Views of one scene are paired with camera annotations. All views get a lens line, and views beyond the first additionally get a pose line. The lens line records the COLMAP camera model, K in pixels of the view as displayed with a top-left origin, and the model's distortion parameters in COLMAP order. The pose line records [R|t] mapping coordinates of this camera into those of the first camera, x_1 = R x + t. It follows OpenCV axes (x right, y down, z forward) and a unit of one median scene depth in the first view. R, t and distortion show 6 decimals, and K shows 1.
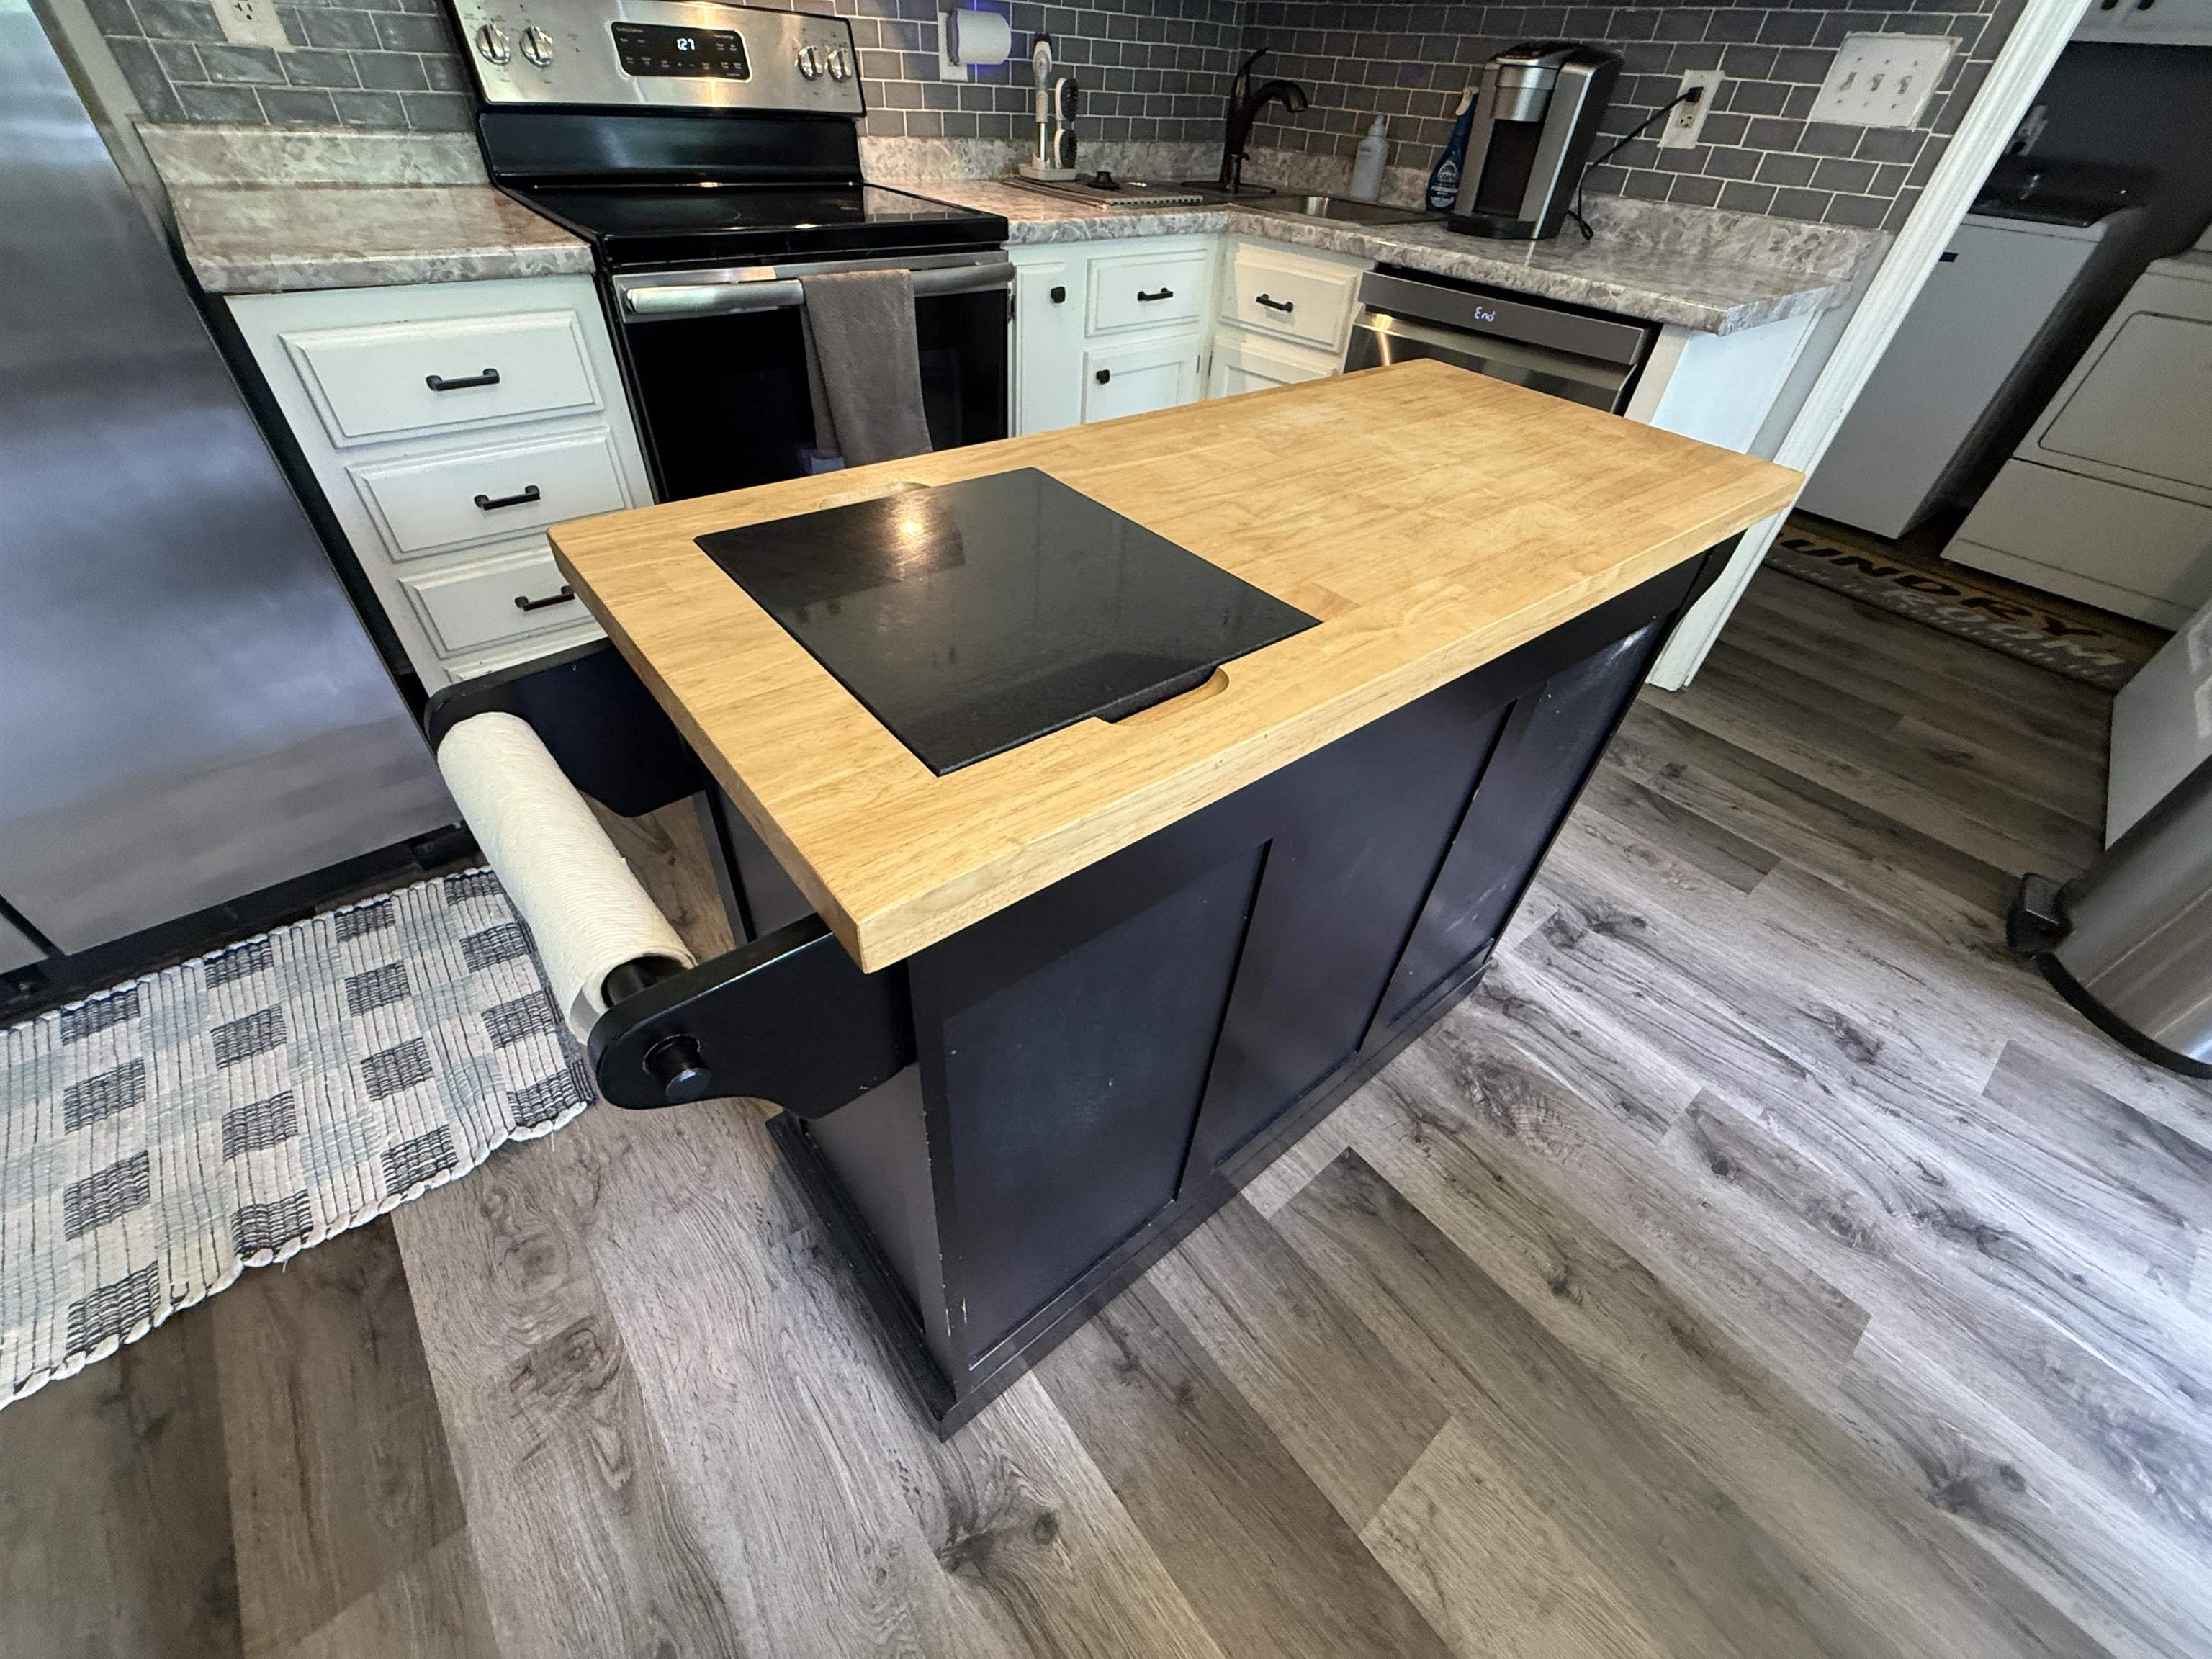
lens RADIAL K [[880.9, 0, 1097.1], [0, 880.9, 830.5], [0, 0, 1]] dist [-0.001527, -0.000202]
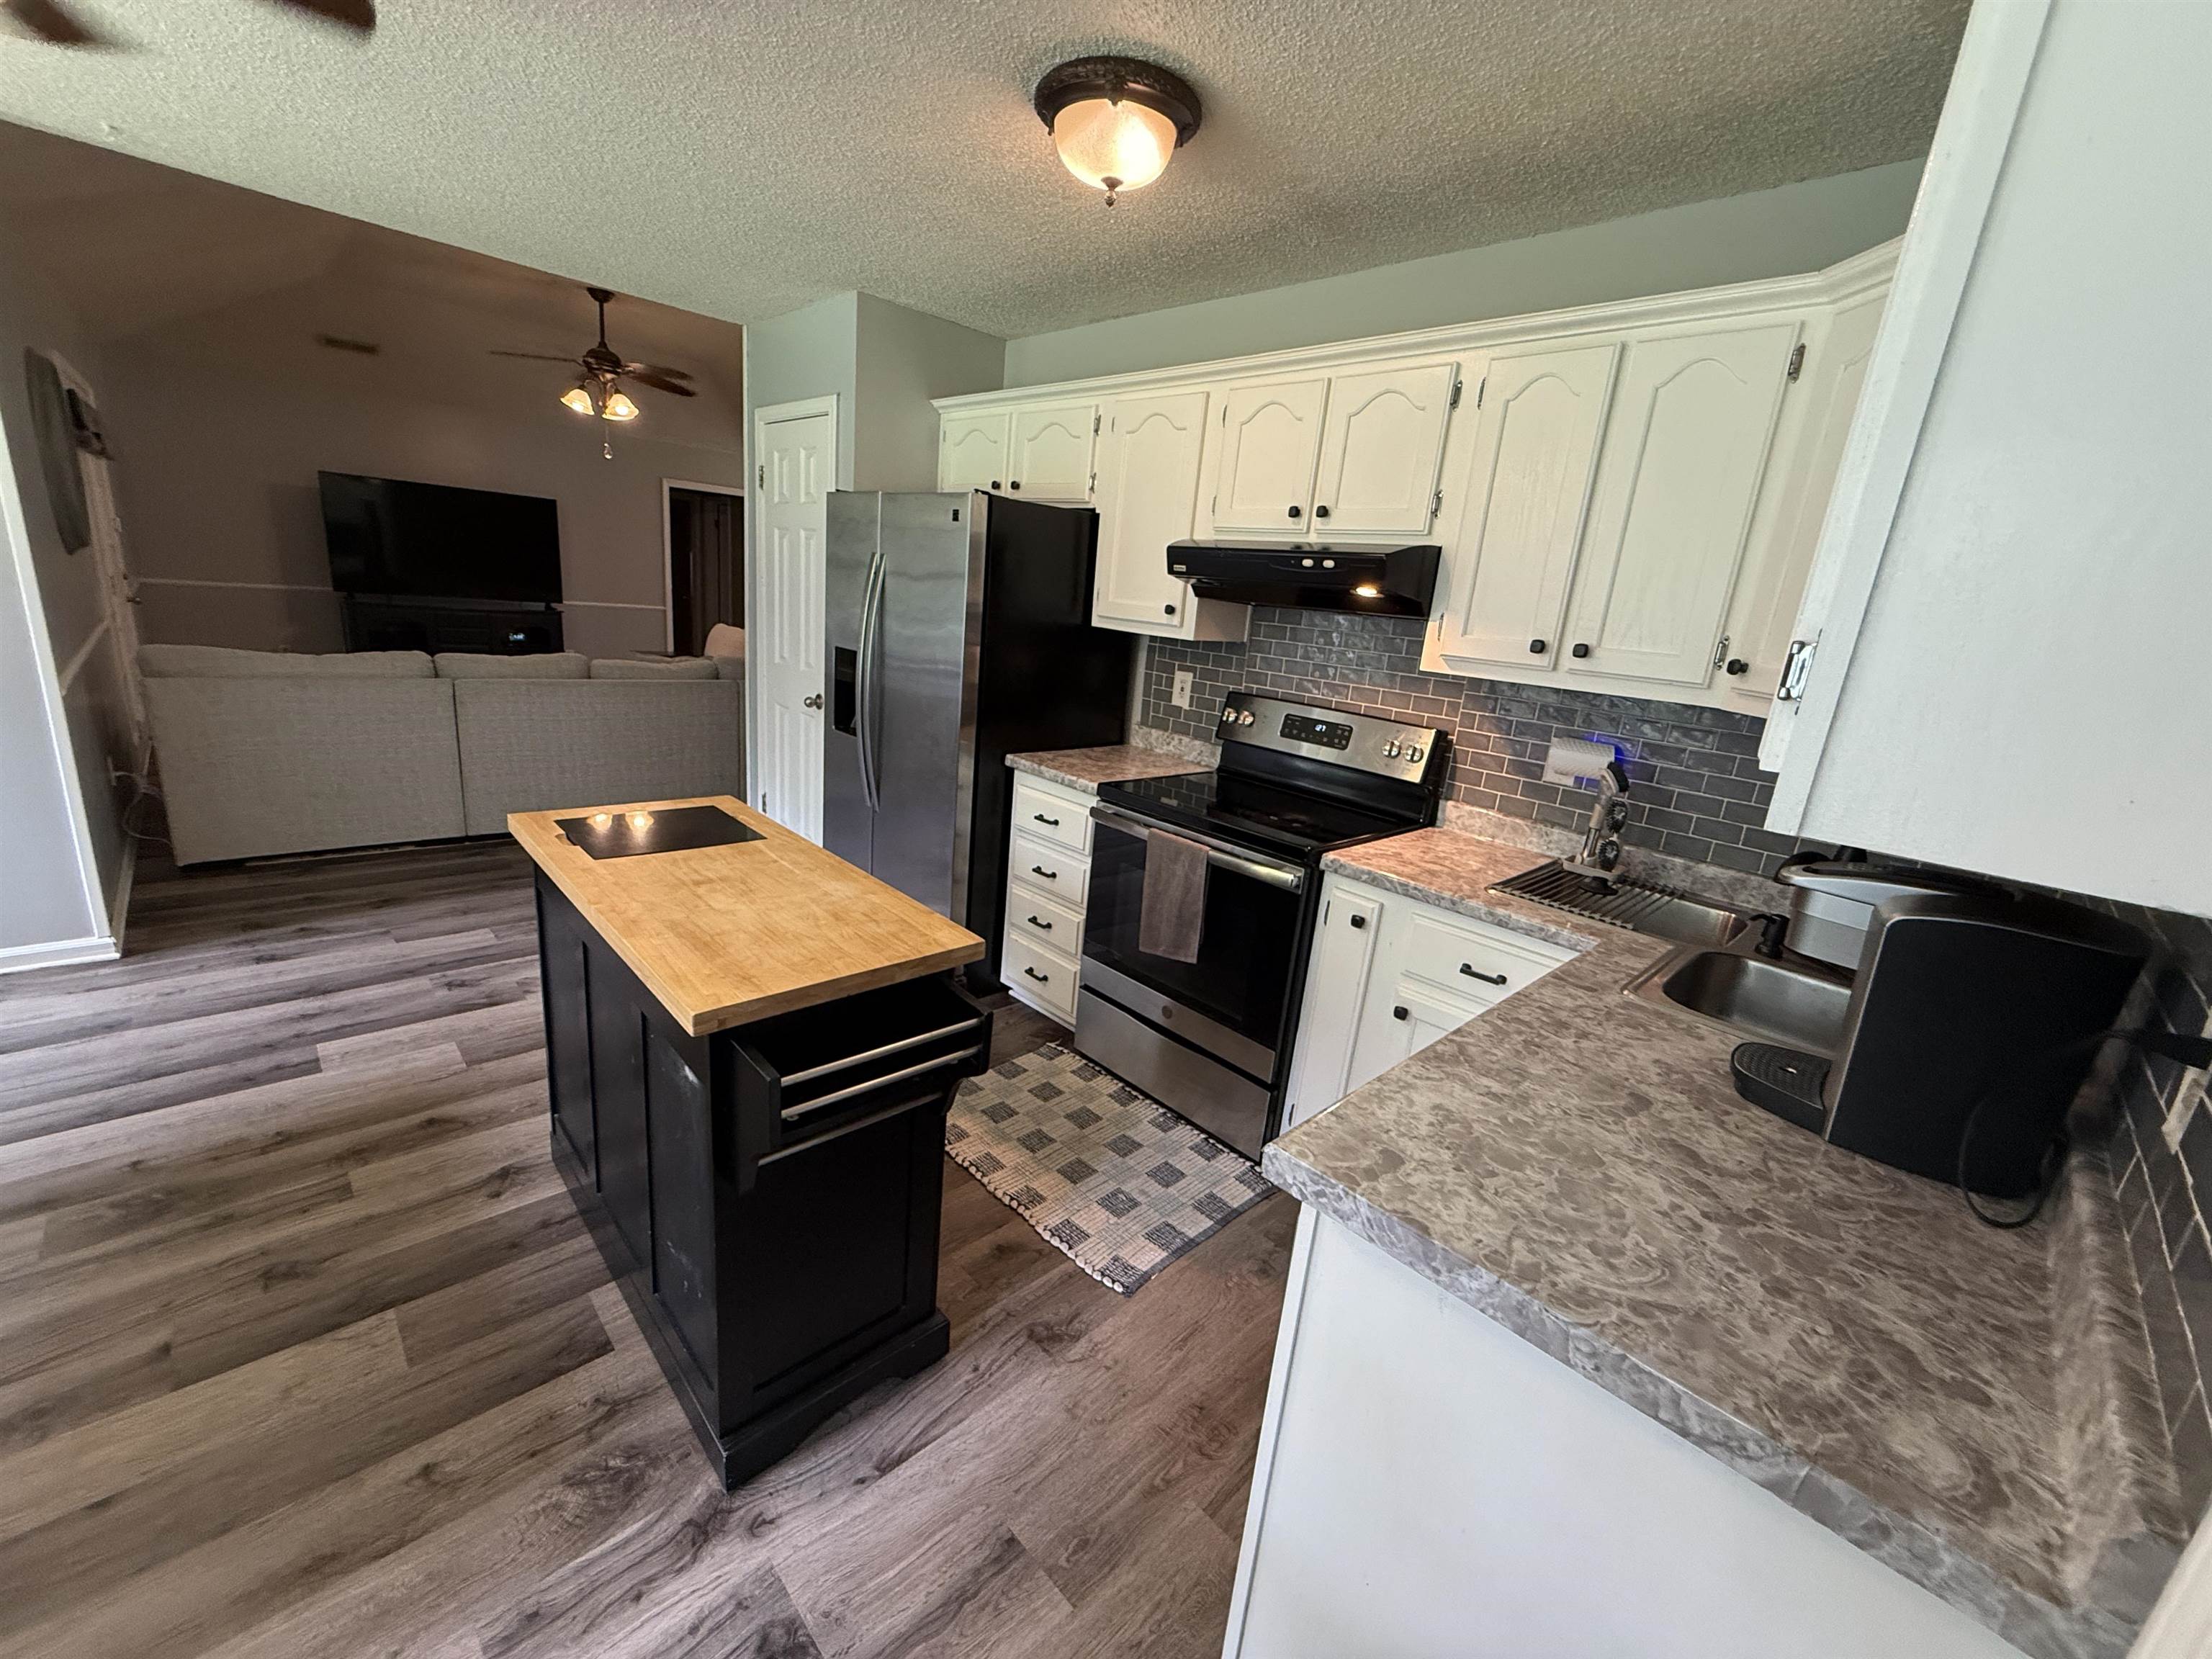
lens RADIAL K [[880.9, 0, 1102.8], [0, 880.9, 835.7], [0, 0, 1]] dist [-0.001527, -0.000202]
pose [[0.084022, 0.214634, -0.973074, 1.294600], [-0.724914, 0.683183, 0.088098, -0.714477], [0.683696, 0.697993, 0.212993, 0.607948]]
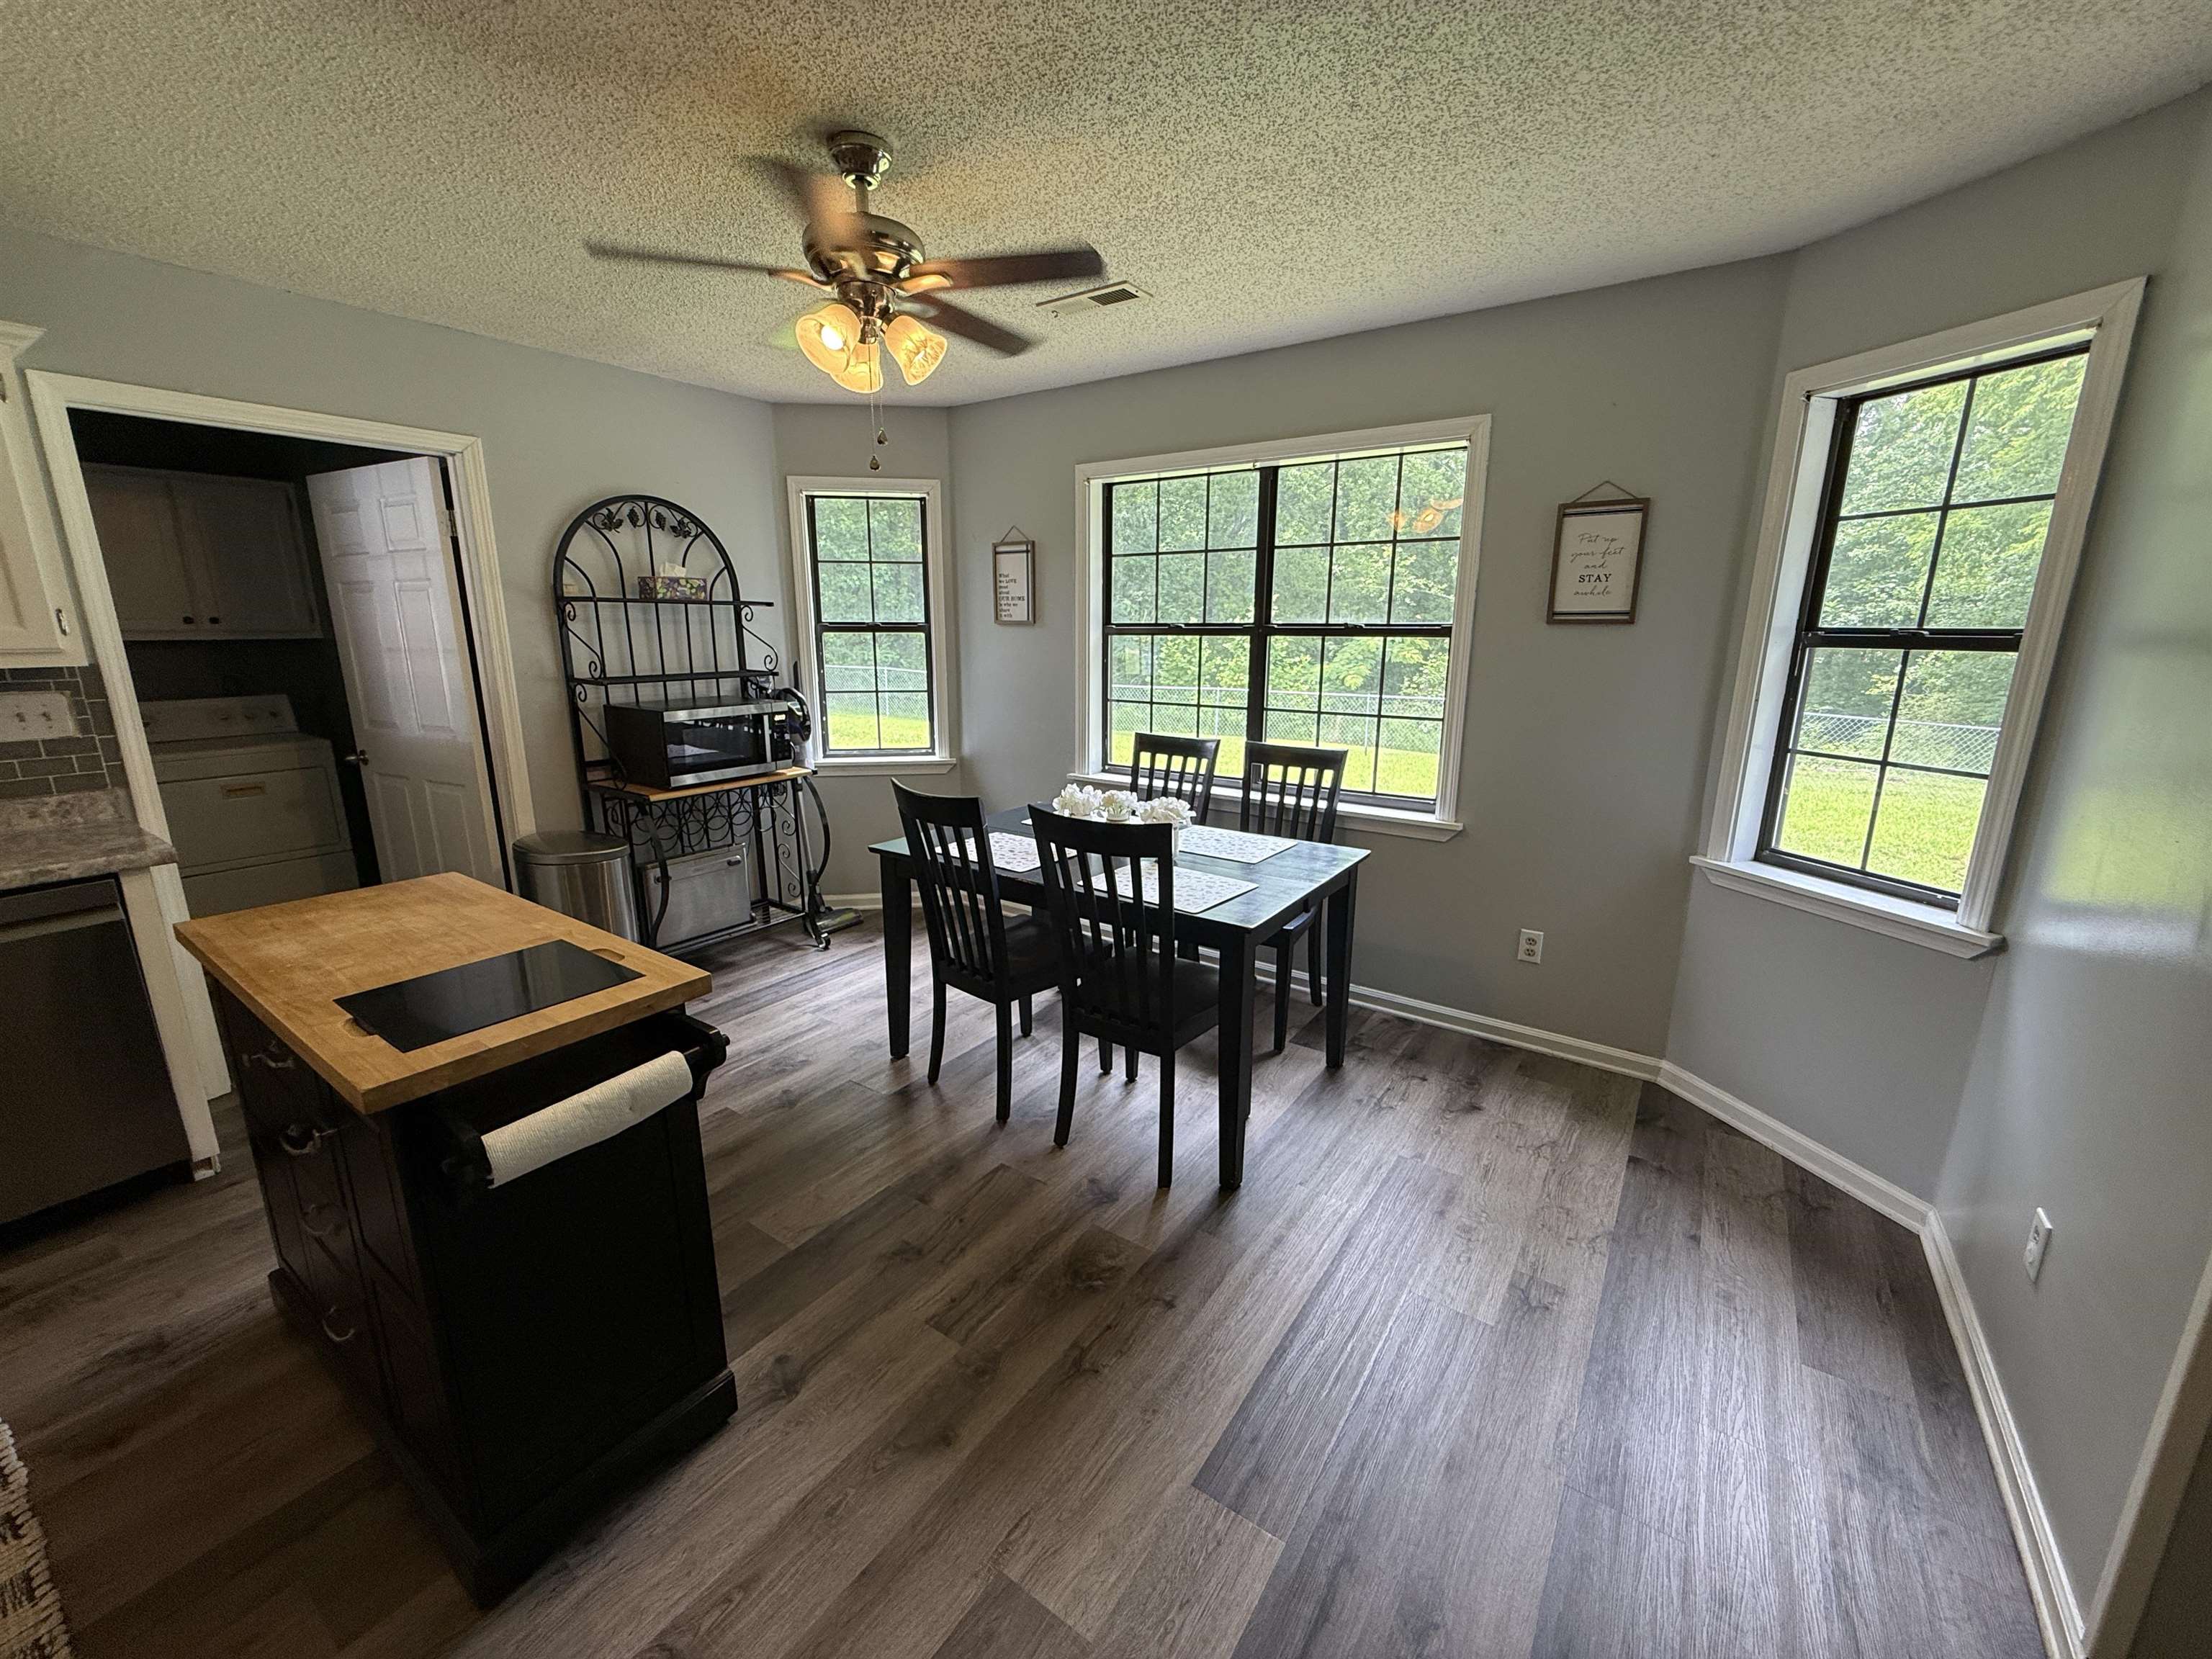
lens RADIAL K [[880.9, 0, 1091.9], [0, 880.9, 824.5], [0, 0, 1]] dist [-0.001527, -0.000202]
pose [[-0.259746, -0.276360, 0.925288, -1.096208], [0.628925, 0.678687, 0.379258, -0.199635], [-0.732792, 0.680448, -0.002477, -0.189173]]
